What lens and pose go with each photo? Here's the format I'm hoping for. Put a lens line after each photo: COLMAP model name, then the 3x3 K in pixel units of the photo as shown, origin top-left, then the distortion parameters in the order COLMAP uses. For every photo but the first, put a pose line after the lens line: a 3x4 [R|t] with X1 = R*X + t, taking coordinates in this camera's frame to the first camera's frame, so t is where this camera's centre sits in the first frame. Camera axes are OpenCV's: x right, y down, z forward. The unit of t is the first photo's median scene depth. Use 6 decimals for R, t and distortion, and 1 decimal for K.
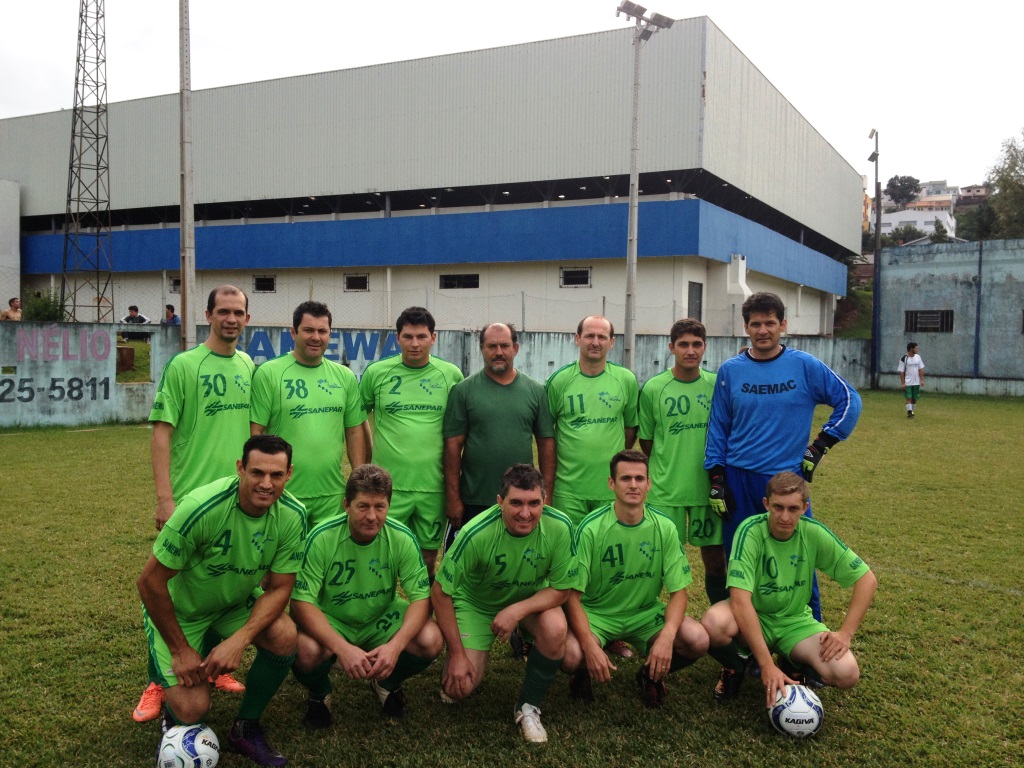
lens RADIAL K [[964.9, 0, 516.7], [0, 964.9, 383.1], [0, 0, 1]] dist [0.139862, -0.337387]
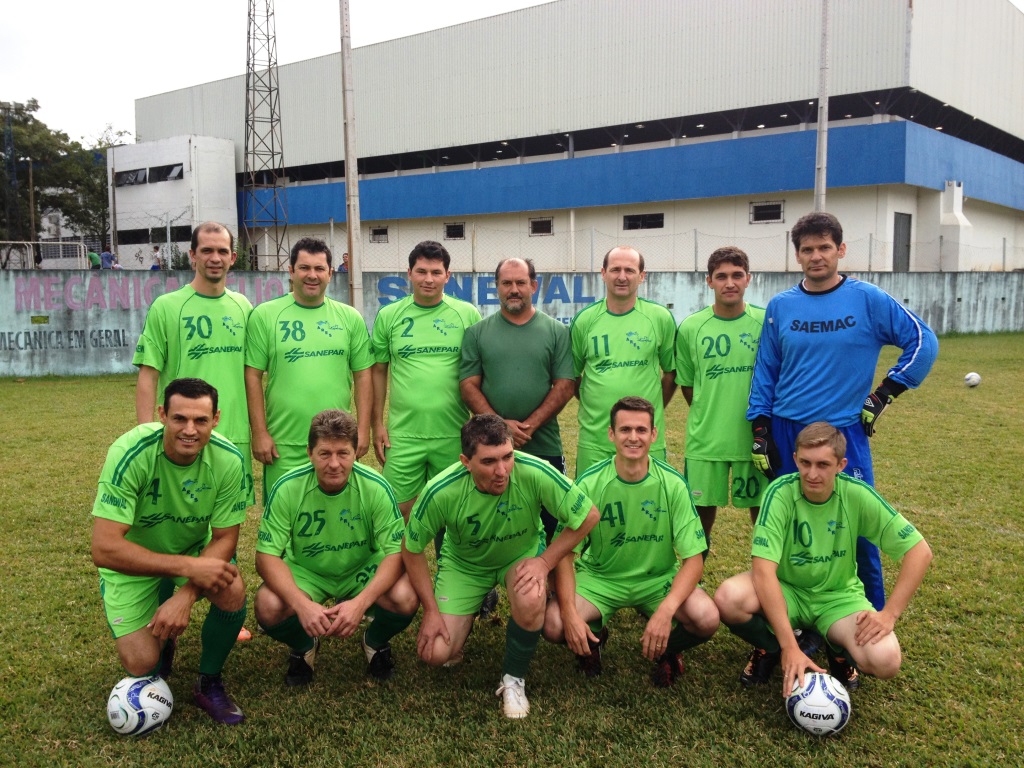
lens RADIAL K [[965.9, 0, 516.5], [0, 965.9, 377.8], [0, 0, 1]] dist [0.137150, -0.269884]
pose [[0.977957, 0.002446, -0.208793, 0.042654], [0.008425, 0.998655, 0.051160, 0.001143], [0.208637, -0.051791, 0.976621, 0.025615]]
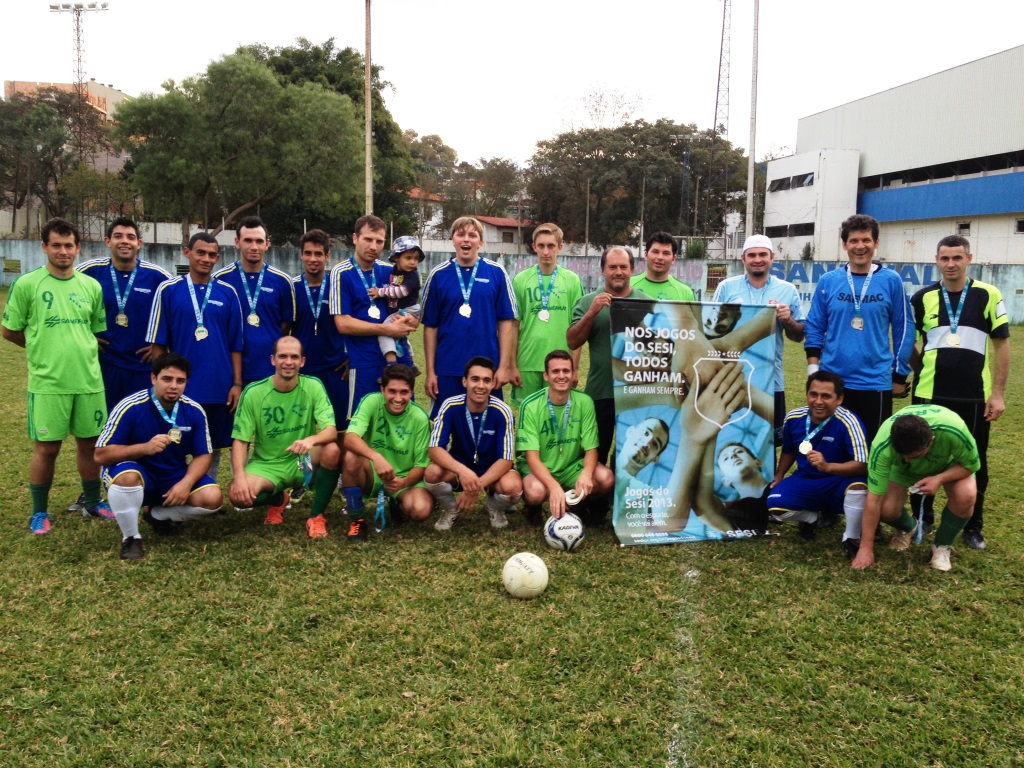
lens RADIAL K [[952.7, 0, 512.0], [0, 952.7, 384.0], [0, 0, 1]] dist [0.113451, -0.223955]
pose [[0.581103, 0.102852, -0.807304, 0.748579], [-0.053009, 0.994659, 0.088565, 0.027554], [0.812102, -0.008671, 0.583452, -0.292714]]
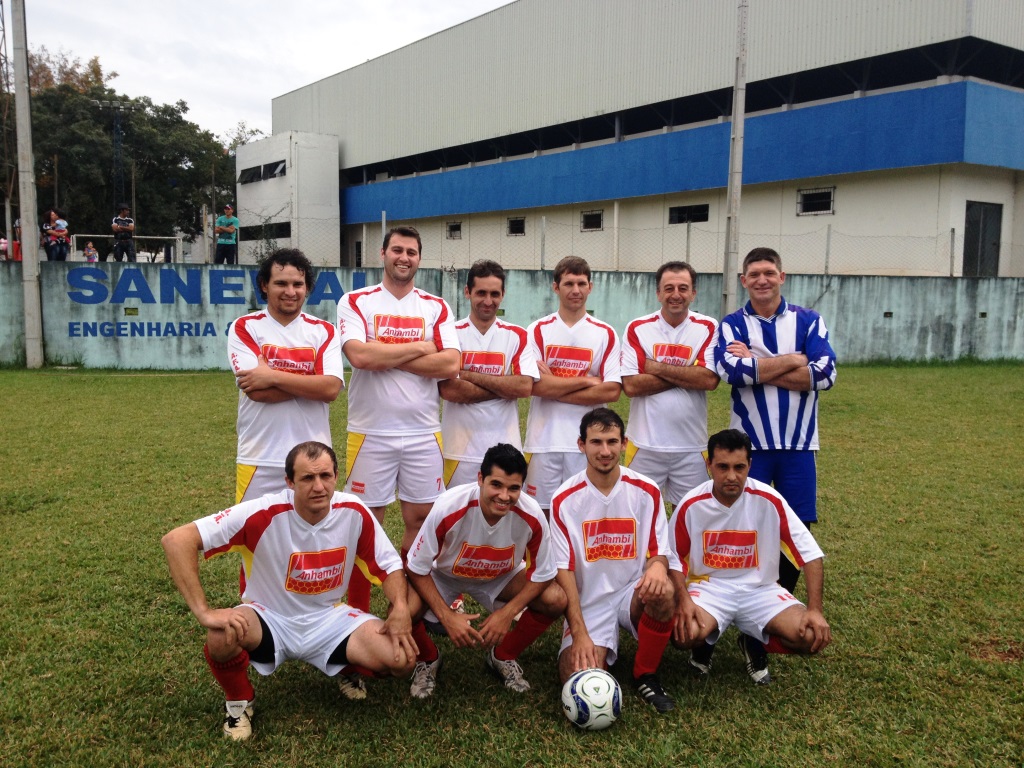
lens RADIAL K [[965.9, 0, 516.5], [0, 965.9, 377.8], [0, 0, 1]] dist [0.137150, -0.269884]
pose [[0.885717, 0.043442, -0.462189, 0.432477], [-0.022249, 0.998440, 0.051209, -0.009325], [0.463693, -0.035073, 0.885301, 0.396637]]
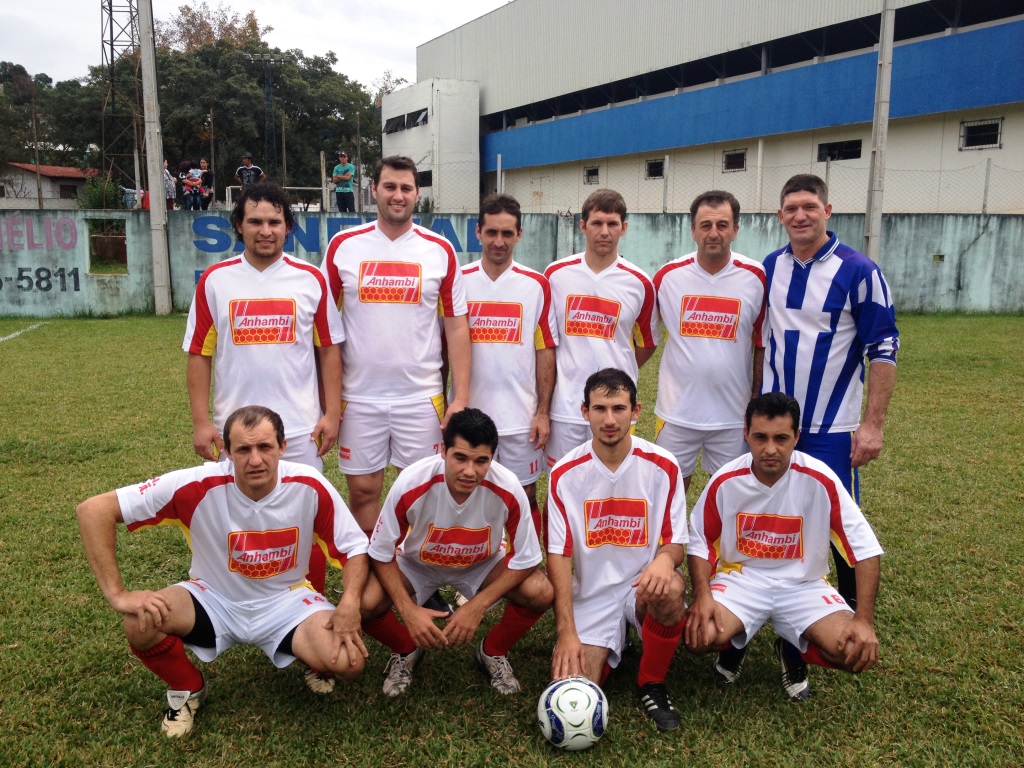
lens RADIAL K [[957.7, 0, 521.6], [0, 957.7, 387.2], [0, 0, 1]] dist [0.135287, -0.260776]
pose [[0.807588, 0.084782, -0.583621, 0.441919], [-0.018765, 0.992806, 0.118257, -0.009659], [0.589448, -0.084551, 0.803369, 0.439448]]
